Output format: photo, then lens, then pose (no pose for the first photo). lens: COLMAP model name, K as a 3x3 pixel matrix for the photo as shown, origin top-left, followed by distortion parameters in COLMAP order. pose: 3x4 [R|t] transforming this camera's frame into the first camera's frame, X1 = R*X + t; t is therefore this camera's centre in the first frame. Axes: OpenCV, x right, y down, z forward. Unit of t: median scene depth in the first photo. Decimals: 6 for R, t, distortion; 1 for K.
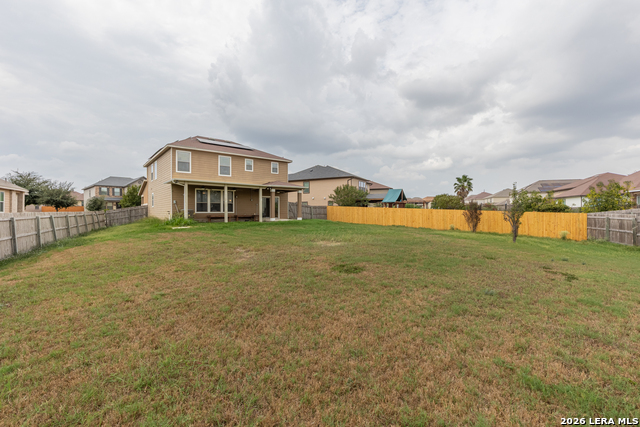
lens RADIAL K [[288.1, 0, 322.3], [0, 288.1, 213.5], [0, 0, 1]] dist [0.006486, 0.000295]
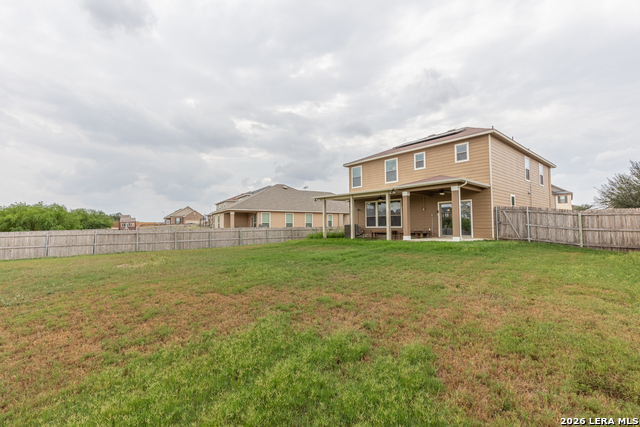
lens RADIAL K [[290.0, 0, 325.5], [0, 290.0, 212.8], [0, 0, 1]] dist [0.002125, 0.000113]
pose [[0.010505, -0.037729, -0.999233, 0.489360], [0.009841, 0.999243, -0.037626, -0.015069], [0.999896, -0.009439, 0.010869, 0.819526]]
